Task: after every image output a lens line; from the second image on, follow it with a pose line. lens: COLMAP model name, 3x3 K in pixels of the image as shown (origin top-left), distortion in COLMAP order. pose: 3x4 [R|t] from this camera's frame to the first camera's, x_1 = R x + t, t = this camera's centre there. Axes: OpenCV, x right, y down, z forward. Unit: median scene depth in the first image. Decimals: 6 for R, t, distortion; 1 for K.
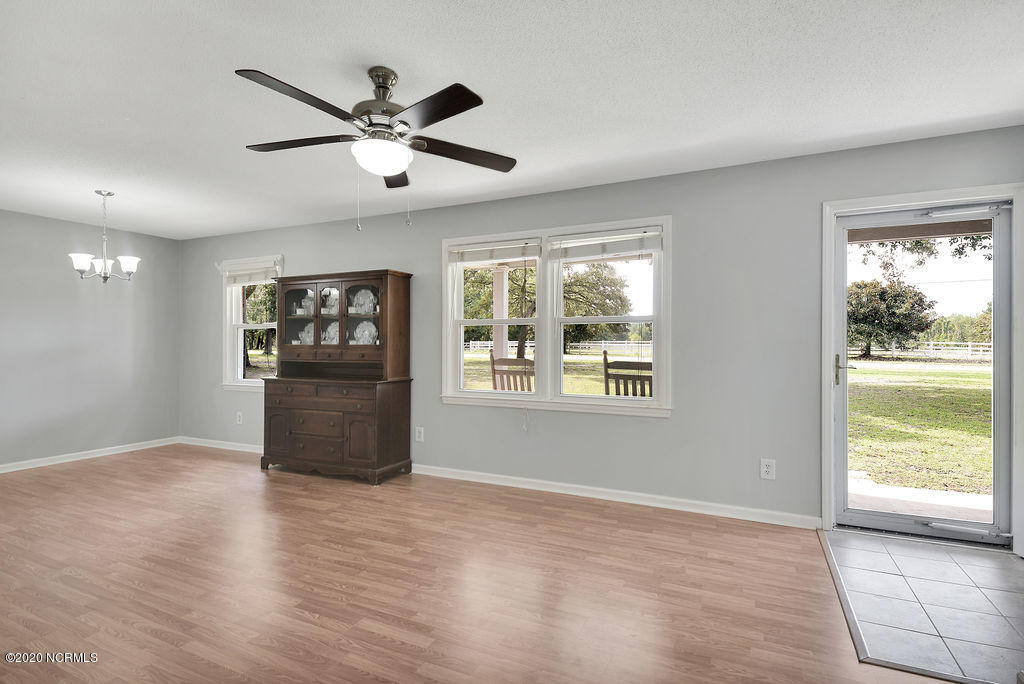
lens RADIAL K [[506.0, 0, 518.6], [0, 506.0, 343.1], [0, 0, 1]] dist [-0.000649, -0.011529]
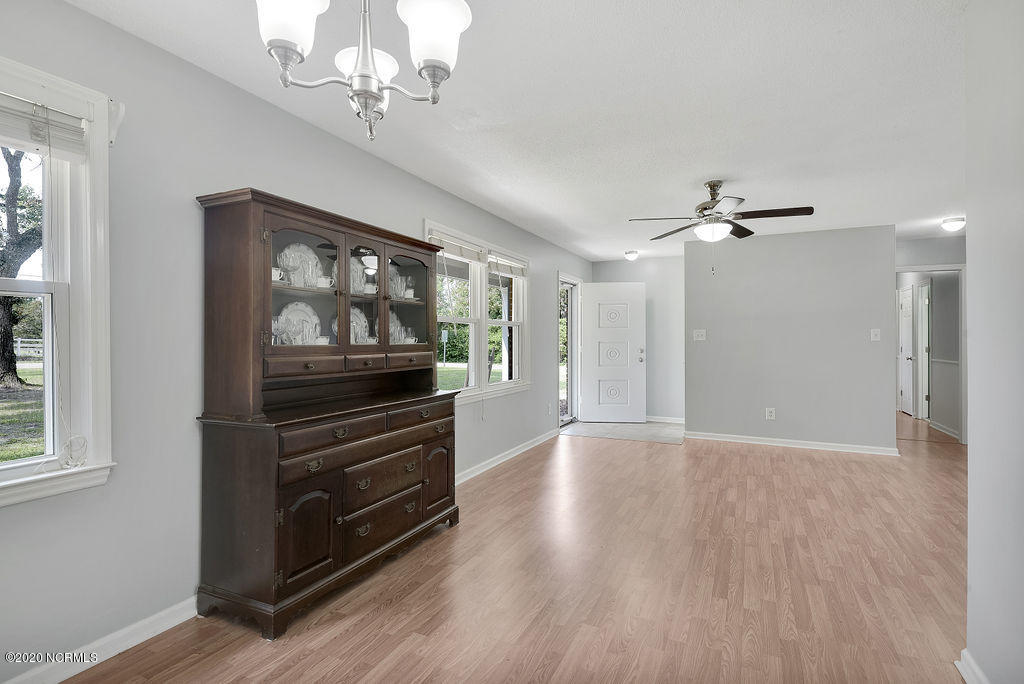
lens RADIAL K [[507.1, 0, 527.9], [0, 507.1, 340.5], [0, 0, 1]] dist [0.001761, -0.010310]
pose [[-0.012848, 0.000571, 0.999917, -0.530528], [0.002682, 0.999996, -0.000537, 0.000344], [-0.999914, 0.002675, -0.012850, 0.446967]]
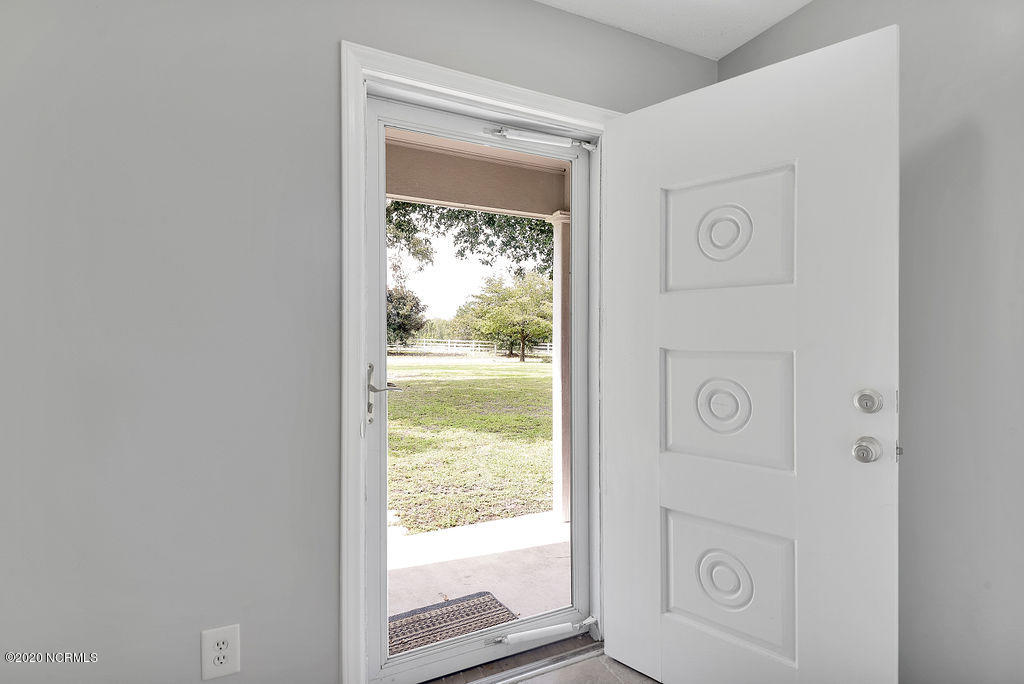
lens RADIAL K [[507.1, 0, 527.9], [0, 507.1, 340.5], [0, 0, 1]] dist [0.001761, -0.010310]
pose [[0.624439, 0.000608, 0.781073, 0.136162], [-0.001373, 0.999999, 0.000320, -0.000868], [-0.781072, -0.001272, 0.624439, 0.227552]]
